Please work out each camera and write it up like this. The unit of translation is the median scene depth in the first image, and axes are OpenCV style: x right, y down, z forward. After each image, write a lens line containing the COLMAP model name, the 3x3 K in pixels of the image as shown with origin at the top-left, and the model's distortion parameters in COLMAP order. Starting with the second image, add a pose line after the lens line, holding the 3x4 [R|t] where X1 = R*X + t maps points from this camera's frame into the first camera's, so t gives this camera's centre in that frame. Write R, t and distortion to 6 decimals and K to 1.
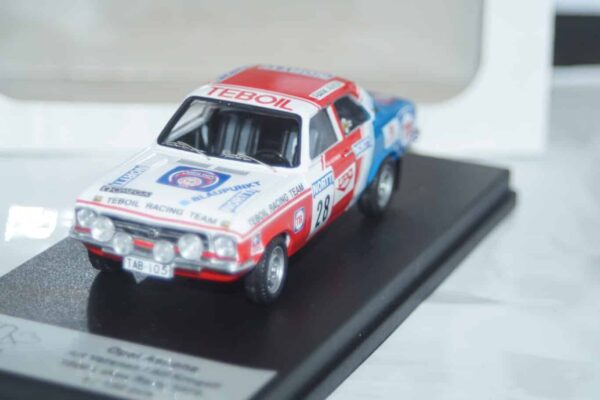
lens RADIAL K [[1907.0, 0, 300.0], [0, 1907.0, 200.0], [0, 0, 1]] dist [0.096211, 0.859204]
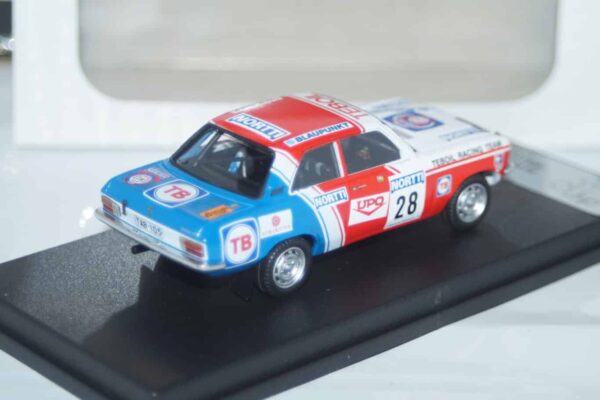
lens RADIAL K [[1907.0, 0, 300.0], [0, 1907.0, 200.0], [0, 0, 1]] dist [0.096211, 0.859204]
pose [[-0.906475, -0.224977, 0.357335, -0.440955], [0.077247, 0.743612, 0.664134, -0.795911], [-0.415133, 0.629624, -0.656687, 1.881456]]
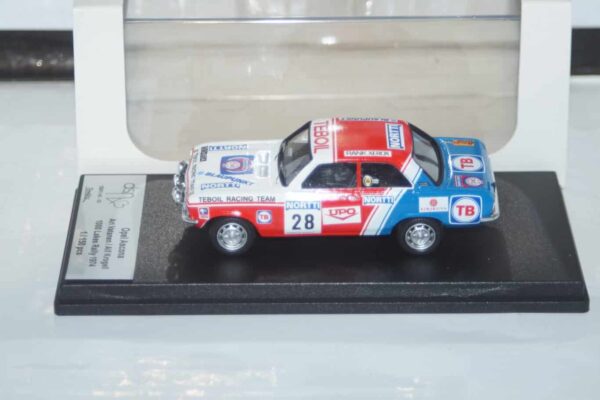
lens RADIAL K [[1907.0, 0, 300.0], [0, 1907.0, 200.0], [0, 0, 1]] dist [0.096211, 0.859204]
pose [[0.404017, 0.416923, -0.814214, 1.295125], [-0.288343, 0.902761, 0.319187, -0.516104], [0.868118, 0.105816, 0.484948, 0.275486]]
